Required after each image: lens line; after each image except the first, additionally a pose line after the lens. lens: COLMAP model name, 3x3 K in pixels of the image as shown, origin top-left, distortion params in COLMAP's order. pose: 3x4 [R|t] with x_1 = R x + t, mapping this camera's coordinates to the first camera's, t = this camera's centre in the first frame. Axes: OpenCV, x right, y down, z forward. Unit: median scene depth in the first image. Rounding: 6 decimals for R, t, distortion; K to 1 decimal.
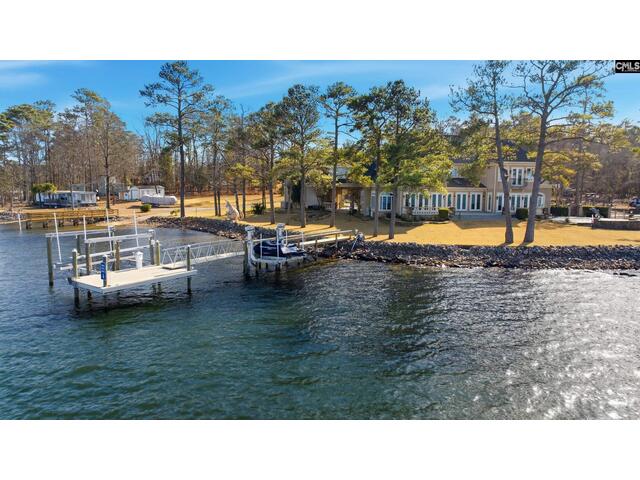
lens RADIAL K [[452.2, 0, 322.2], [0, 452.2, 242.4], [0, 0, 1]] dist [-0.020081, 0.015919]
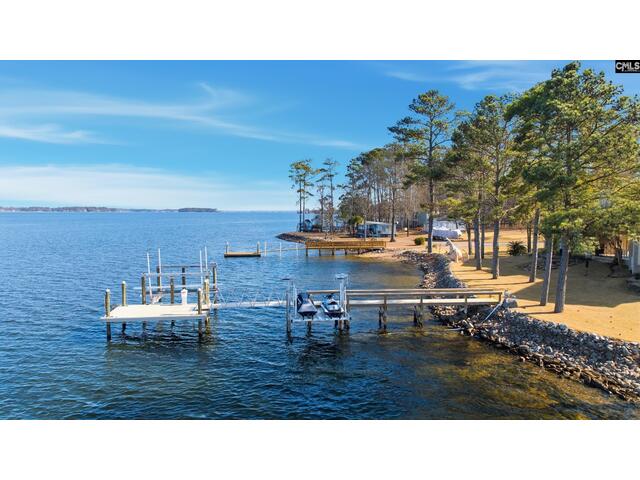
lens RADIAL K [[452.2, 0, 318.5], [0, 452.2, 237.7], [0, 0, 1]] dist [-0.020081, 0.015919]
pose [[0.672957, 0.037112, -0.738750, 0.322172], [-0.090499, 0.995368, -0.032436, -0.051173], [0.734124, 0.088684, 0.673199, 0.271032]]
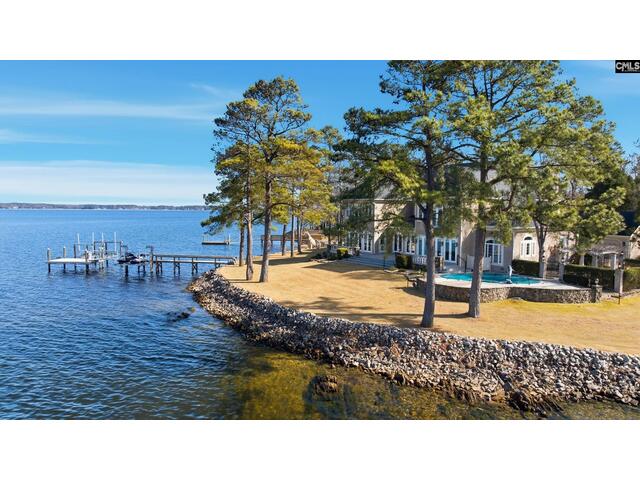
lens RADIAL K [[452.2, 0, 321.7], [0, 452.2, 240.3], [0, 0, 1]] dist [-0.020081, 0.015919]
pose [[0.485956, 0.054392, -0.872289, 1.115547], [-0.114131, 0.993464, -0.001635, -0.087676], [0.866499, 0.100350, 0.488988, 0.487873]]
